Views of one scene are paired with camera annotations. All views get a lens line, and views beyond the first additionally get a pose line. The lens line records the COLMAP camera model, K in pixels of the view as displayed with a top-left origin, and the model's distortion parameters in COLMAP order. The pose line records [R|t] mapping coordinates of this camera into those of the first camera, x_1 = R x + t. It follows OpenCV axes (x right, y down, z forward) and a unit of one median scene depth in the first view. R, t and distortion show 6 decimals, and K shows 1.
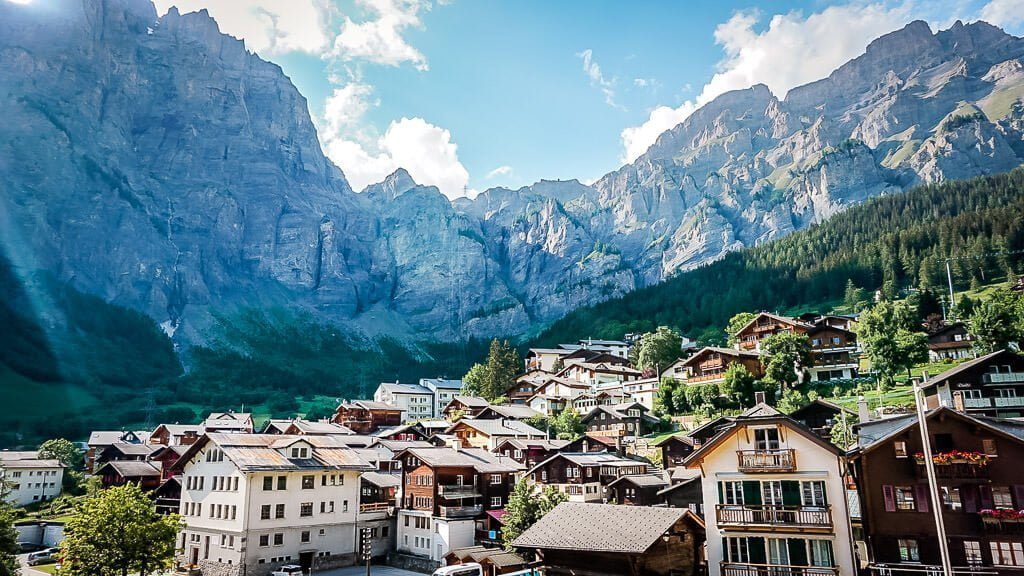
lens RADIAL K [[690.9, 0, 512.2], [0, 690.9, 284.7], [0, 0, 1]] dist [-0.022663, -0.000327]
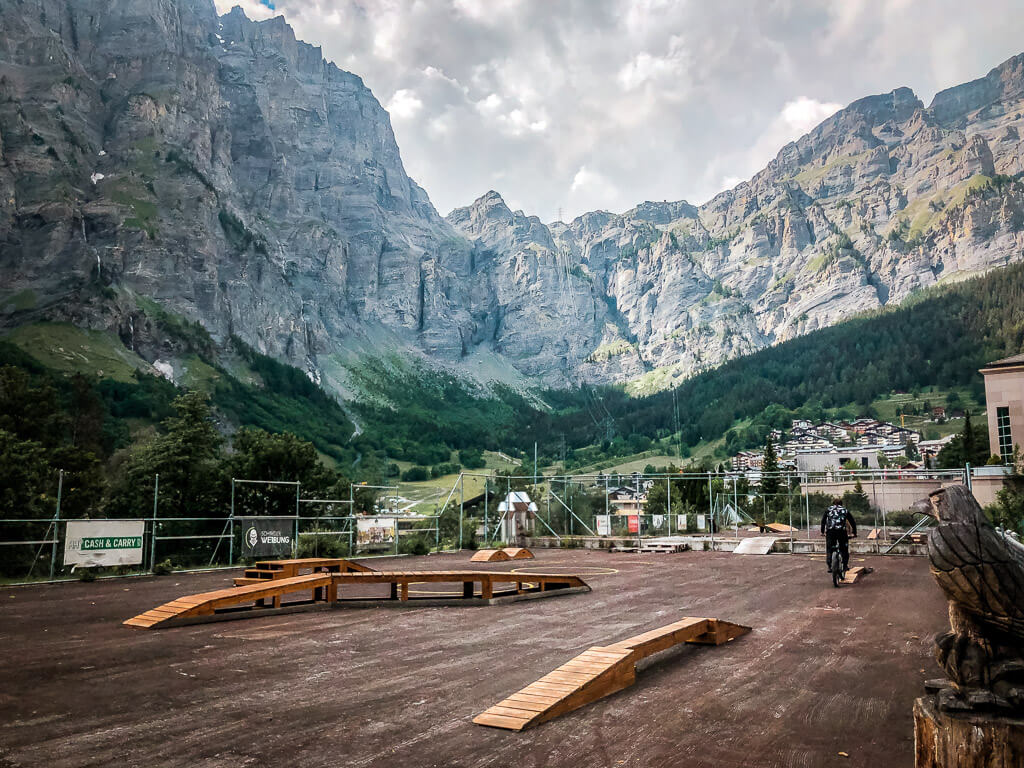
lens RADIAL K [[883.8, 0, 510.8], [0, 883.8, 388.3], [0, 0, 1]] dist [0.002775, -0.016998]
pose [[0.998683, 0.010500, -0.050220, -0.092514], [-0.004519, 0.993033, 0.117746, -0.059007], [0.051106, -0.117364, 0.991773, -0.219737]]
